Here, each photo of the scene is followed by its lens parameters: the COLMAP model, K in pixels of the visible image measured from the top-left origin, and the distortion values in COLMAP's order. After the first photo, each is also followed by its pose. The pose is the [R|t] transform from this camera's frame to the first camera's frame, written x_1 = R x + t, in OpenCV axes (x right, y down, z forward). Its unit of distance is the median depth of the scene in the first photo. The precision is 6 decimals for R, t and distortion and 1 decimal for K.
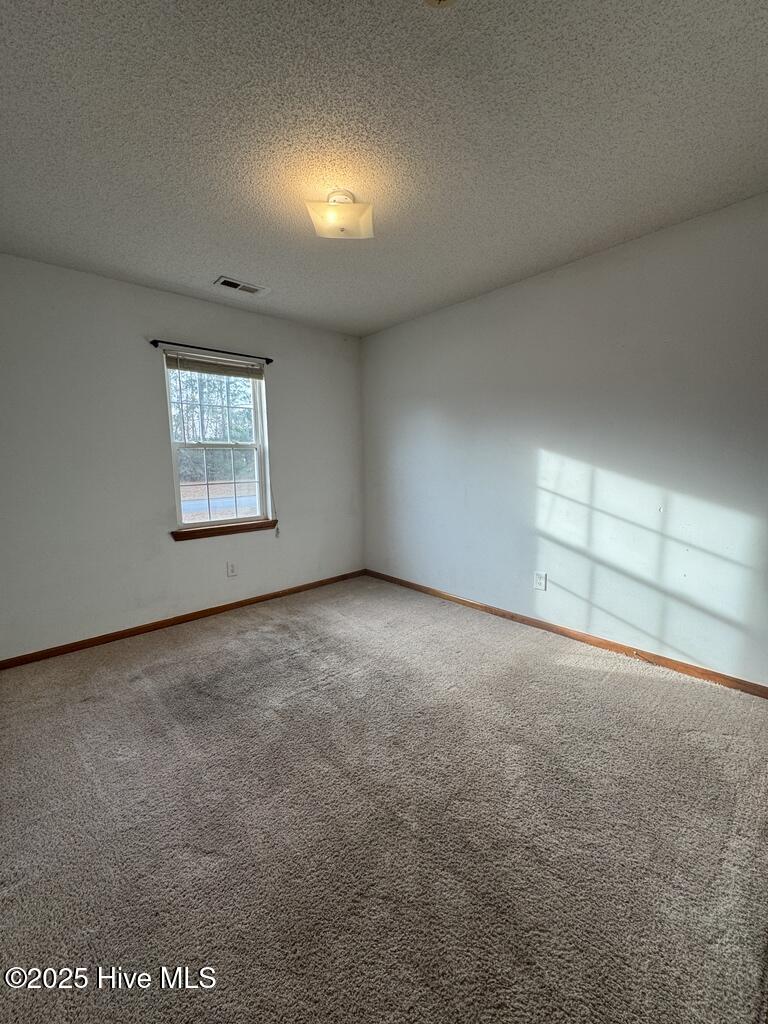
lens RADIAL K [[408.7, 0, 383.6], [0, 408.7, 510.9], [0, 0, 1]] dist [-0.002453, -0.000345]
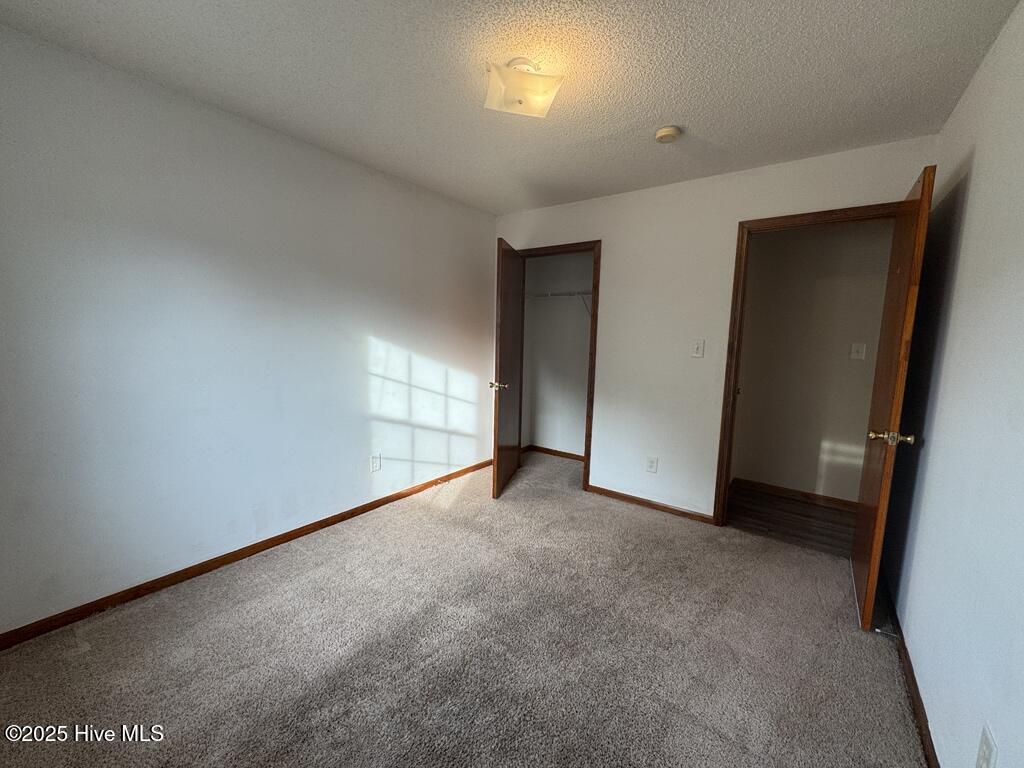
lens RADIAL K [[408.7, 0, 511.2], [0, 408.7, 387.9], [0, 0, 1]] dist [-0.002453, -0.000345]
pose [[-0.202760, -0.107268, 0.973335, -0.742548], [0.108719, 0.985371, 0.131243, -0.126013], [-0.973175, 0.132430, -0.188131, 0.908692]]
